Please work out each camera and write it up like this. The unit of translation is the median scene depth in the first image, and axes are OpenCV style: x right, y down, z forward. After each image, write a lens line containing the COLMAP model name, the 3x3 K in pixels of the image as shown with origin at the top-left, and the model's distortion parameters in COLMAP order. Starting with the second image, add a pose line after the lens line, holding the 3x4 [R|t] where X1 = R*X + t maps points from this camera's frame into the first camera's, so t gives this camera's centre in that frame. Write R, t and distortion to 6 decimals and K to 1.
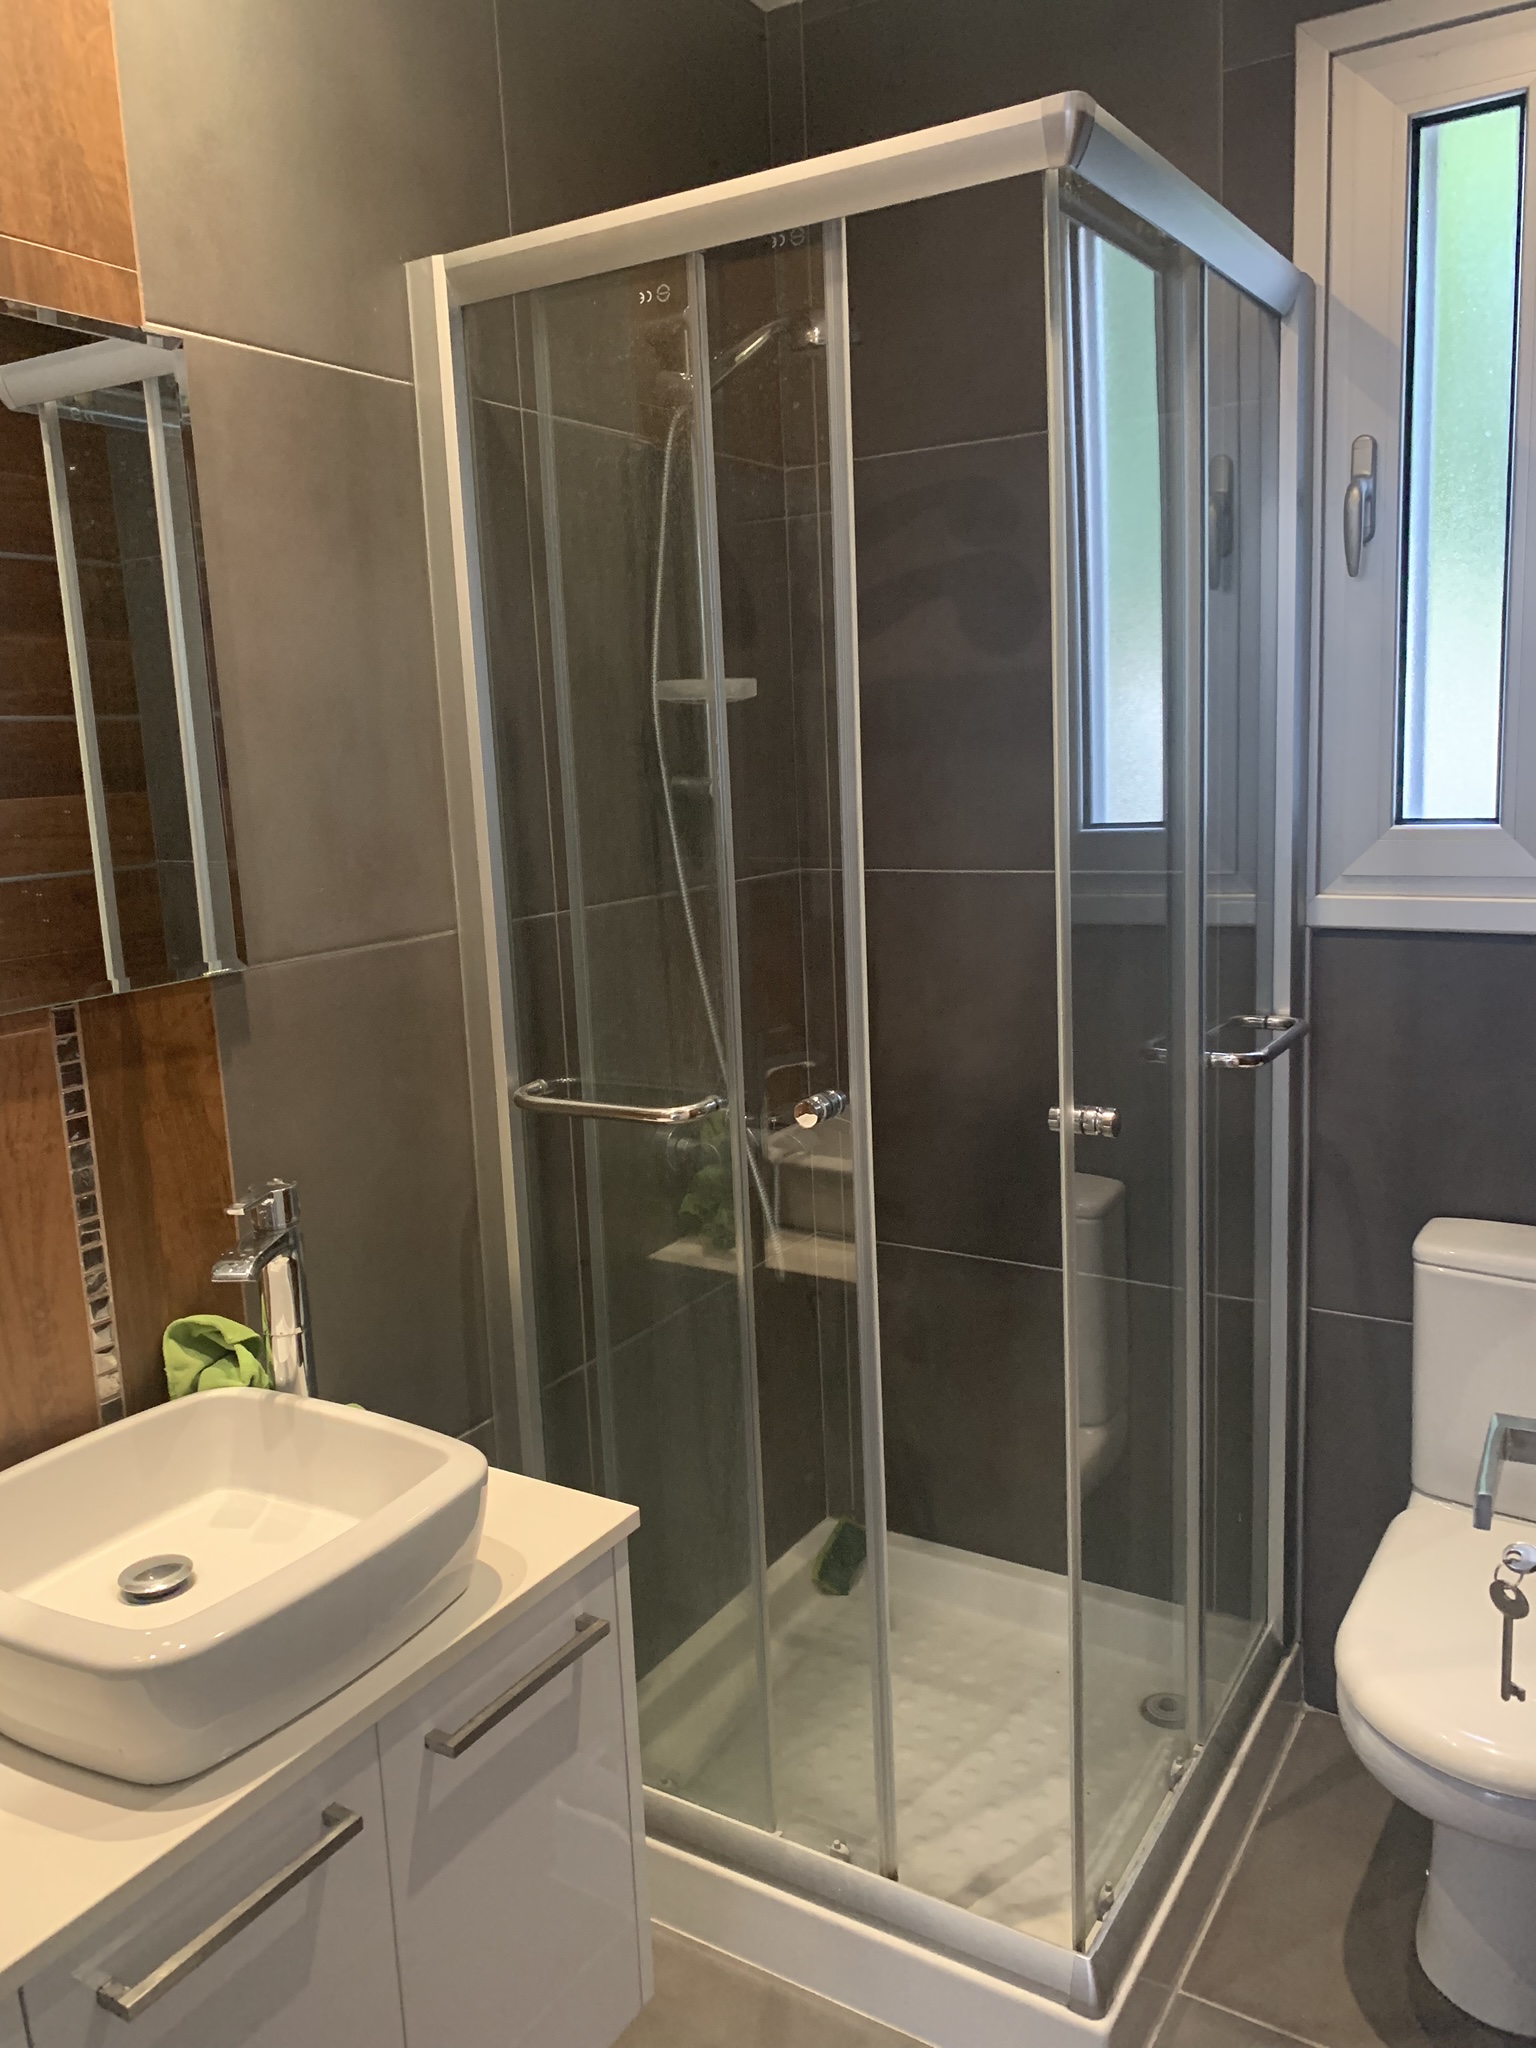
lens RADIAL K [[1564.2, 0, 768.0], [0, 1564.2, 1024.0], [0, 0, 1]] dist [0.007781, -0.003112]
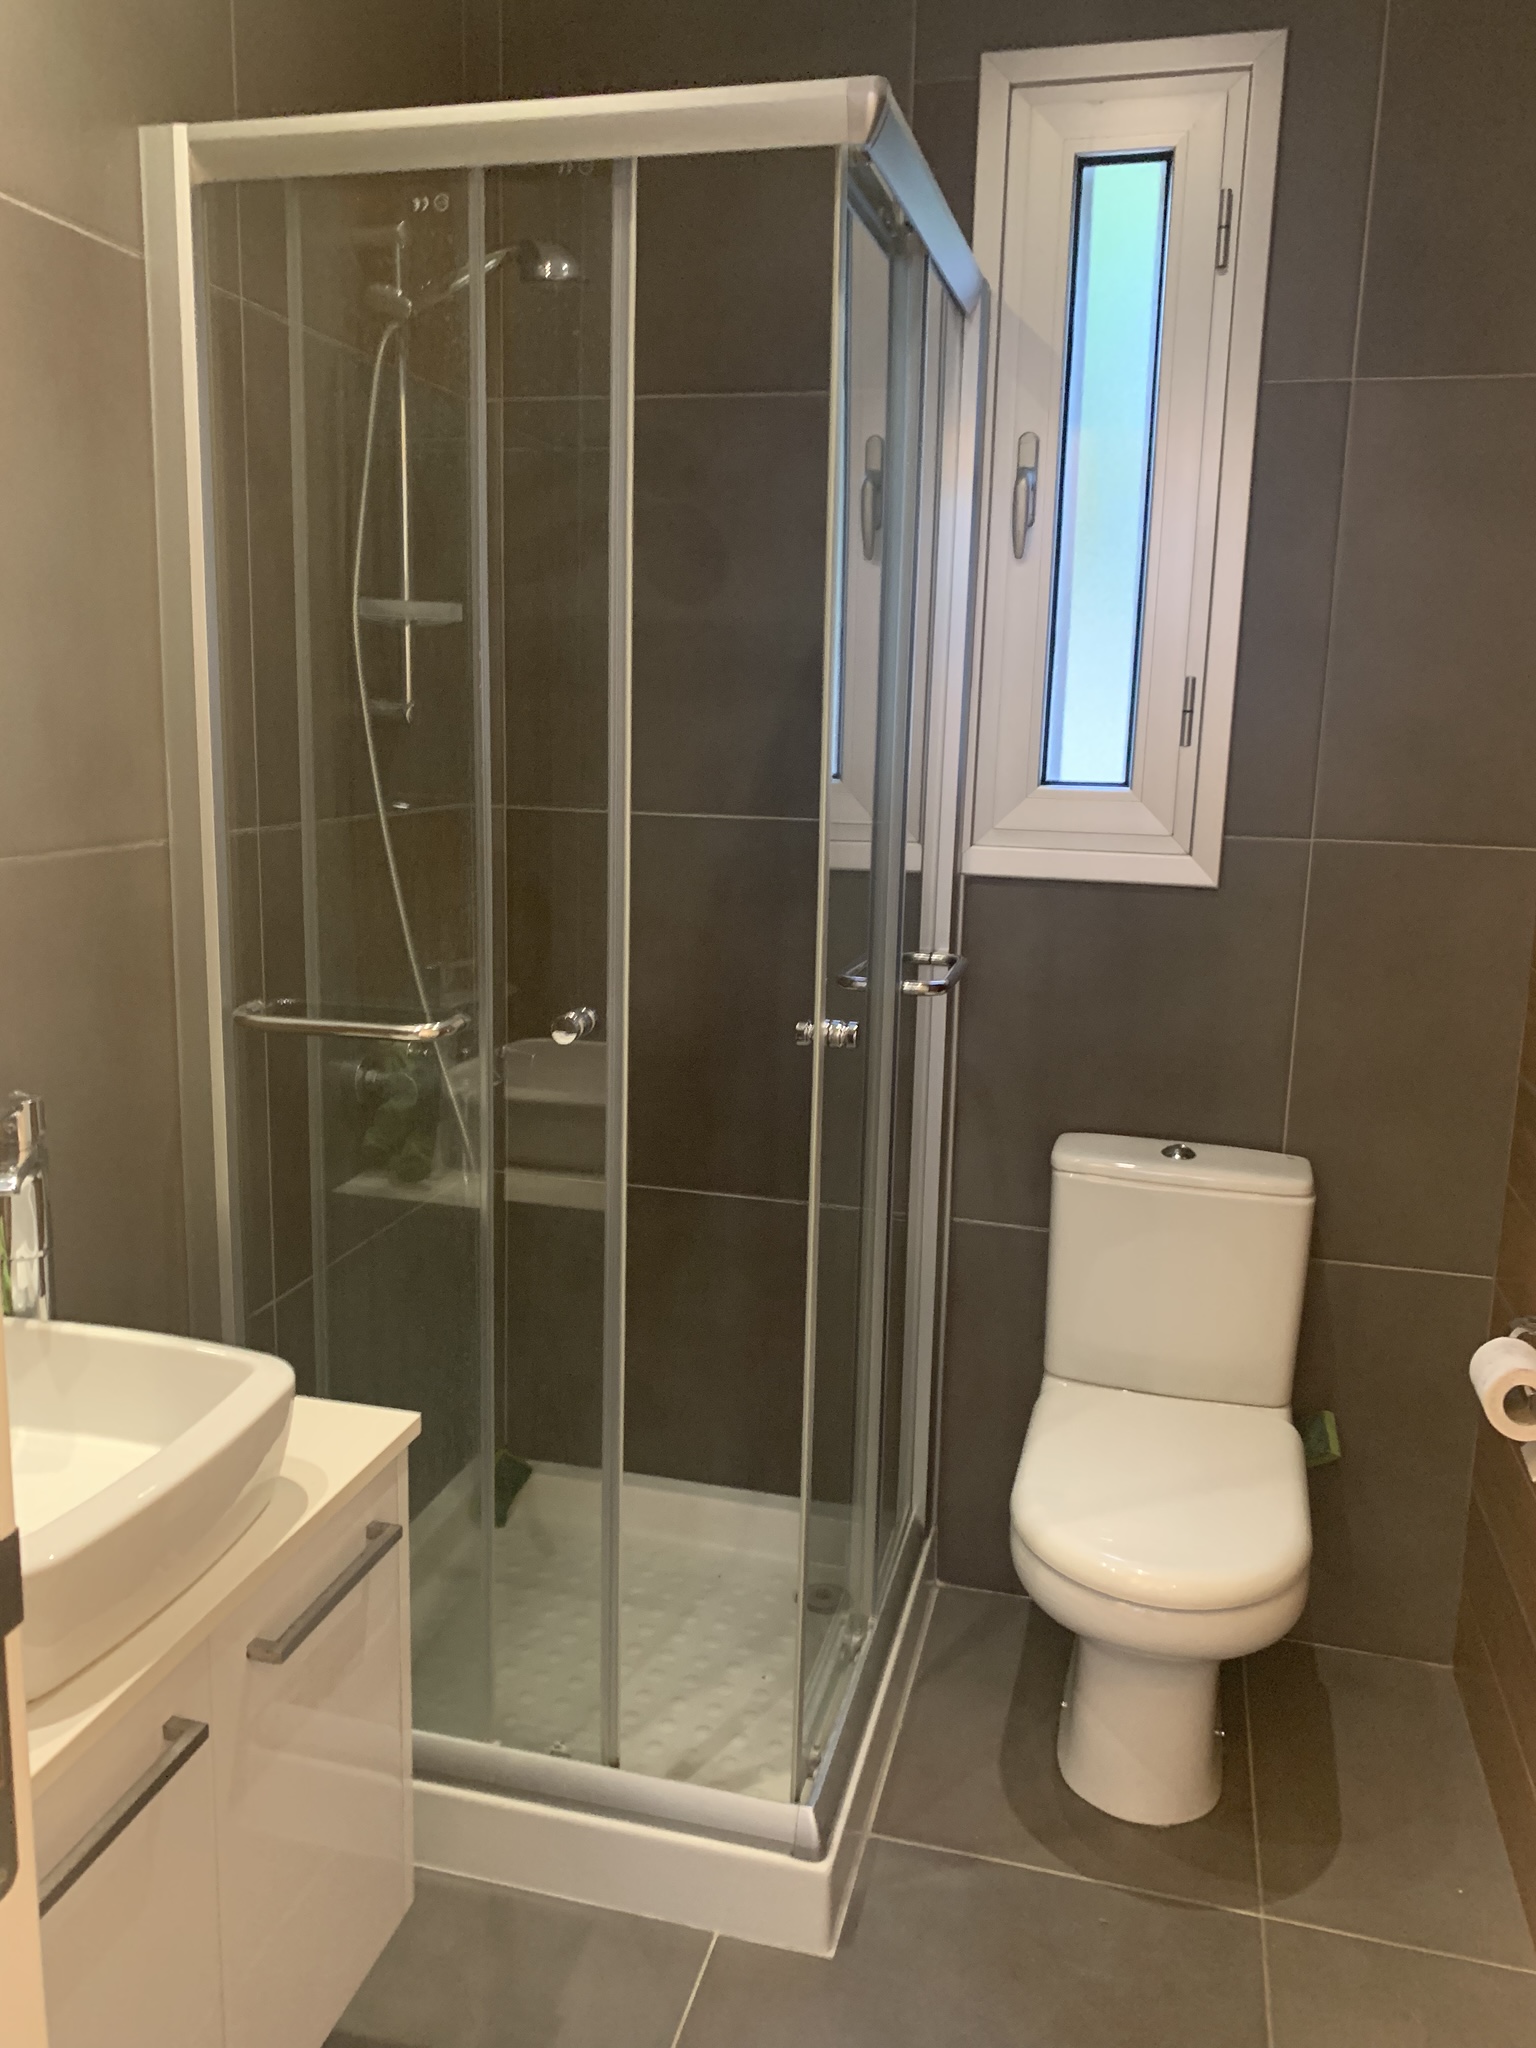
lens RADIAL K [[1576.4, 0, 763.9], [0, 1576.4, 1012.0], [0, 0, 1]] dist [-0.005970, -0.001950]
pose [[0.953586, 0.009455, 0.300971, -0.143384], [-0.013196, 0.999859, 0.010398, 0.029956], [-0.300830, -0.013887, 0.953577, -0.019752]]
